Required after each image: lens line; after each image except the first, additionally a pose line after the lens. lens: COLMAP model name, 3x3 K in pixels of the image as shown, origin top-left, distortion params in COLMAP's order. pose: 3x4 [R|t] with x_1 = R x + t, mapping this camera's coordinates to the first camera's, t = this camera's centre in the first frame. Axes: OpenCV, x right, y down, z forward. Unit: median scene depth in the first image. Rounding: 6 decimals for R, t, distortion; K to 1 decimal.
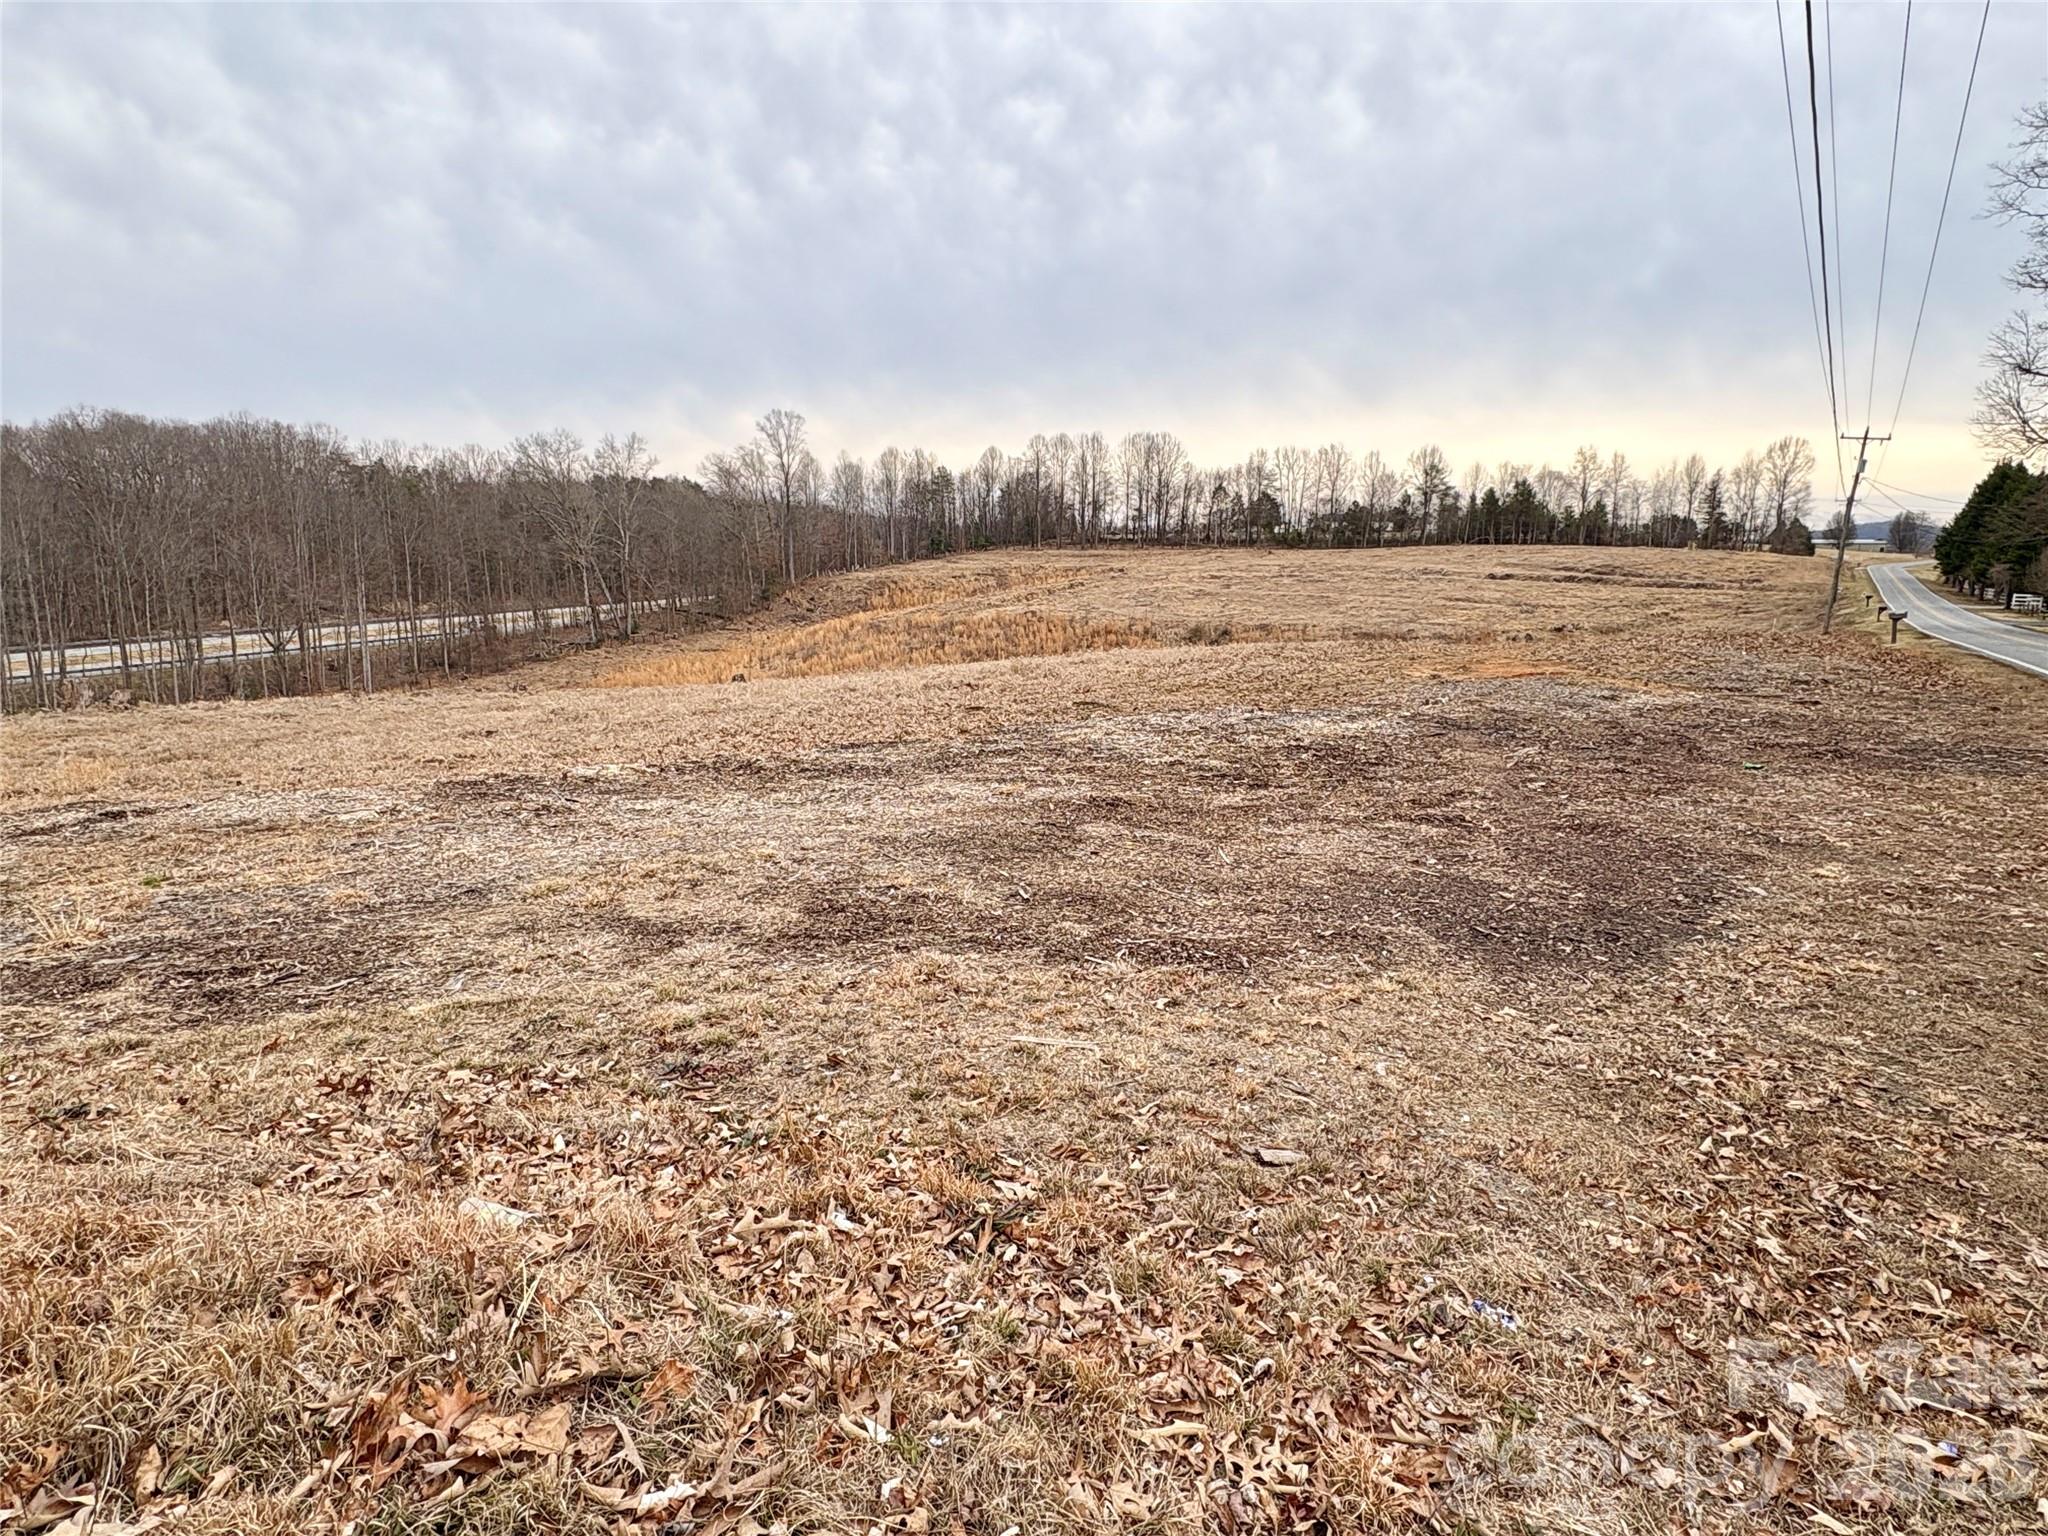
lens RADIAL K [[1129.3, 0, 1024.0], [0, 1129.3, 768.0], [0, 0, 1]] dist [0.001716, 0.000997]
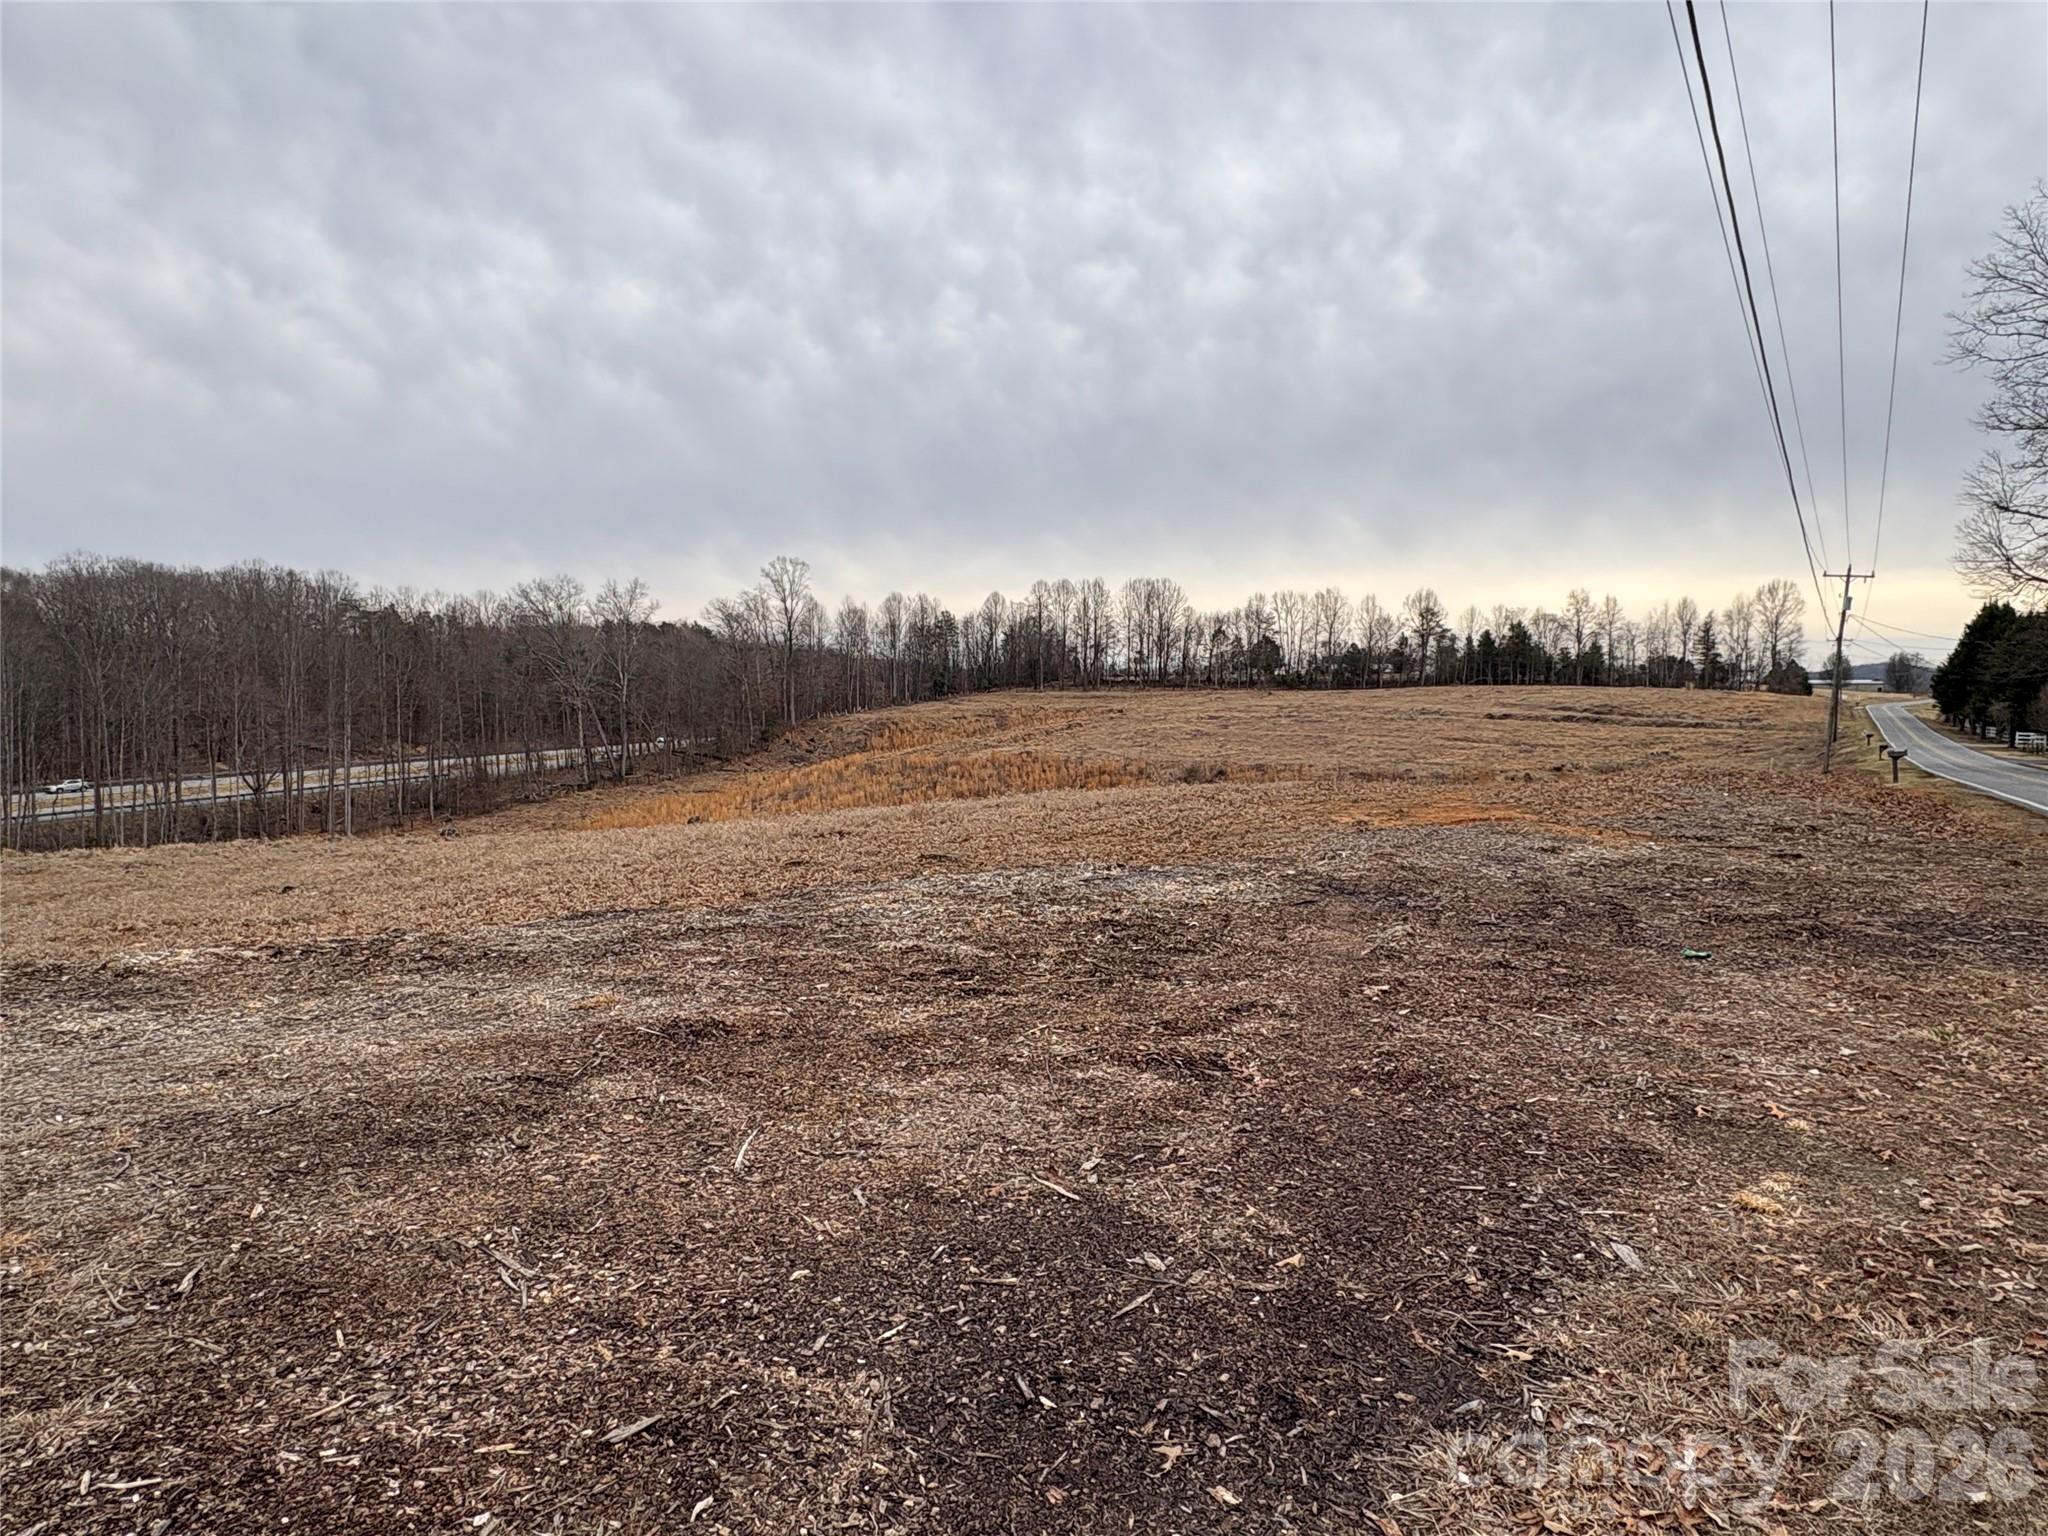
lens RADIAL K [[1143.6, 0, 1024.0], [0, 1143.6, 768.0], [0, 0, 1]] dist [0.004292, -0.000721]
pose [[0.999998, -0.002099, 0.000150, 0.582612], [0.002101, 0.992345, -0.123481, -0.083466], [0.000110, 0.123481, 0.992347, 0.695054]]
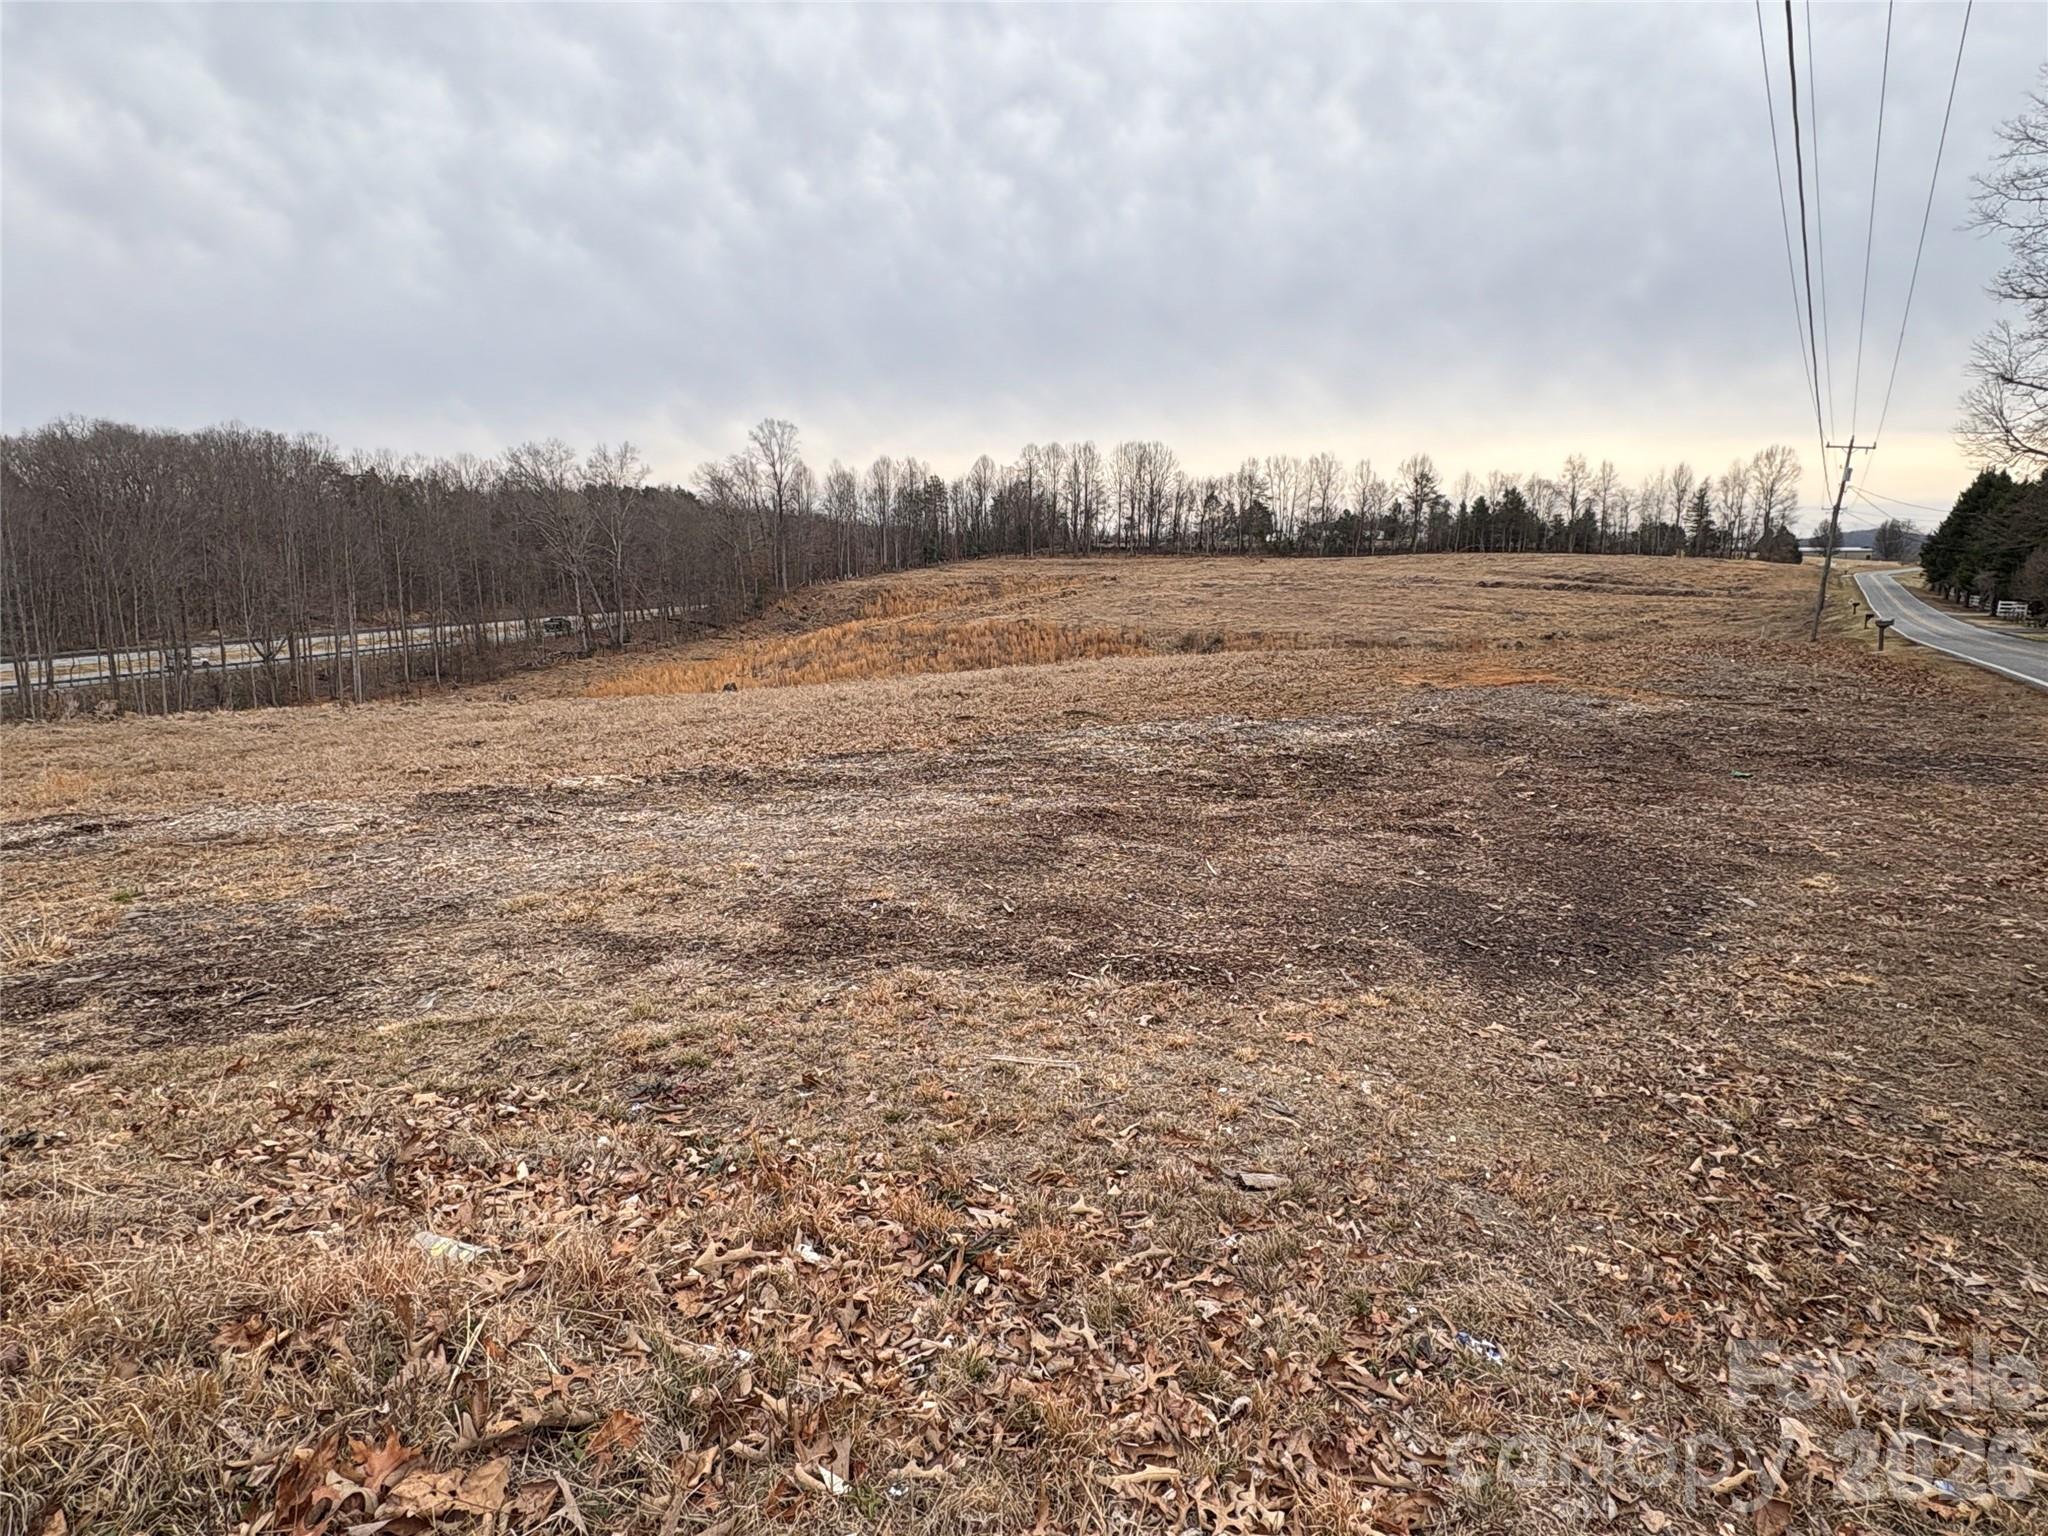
lens RADIAL K [[1129.4, 0, 1024.9], [0, 1129.4, 764.8], [0, 0, 1]] dist [0.001286, 0.001360]
pose [[0.999973, -0.002392, 0.006966, 0.012653], [0.002463, 0.999946, -0.010088, -0.005237], [-0.006942, 0.010105, 0.999925, 0.016275]]
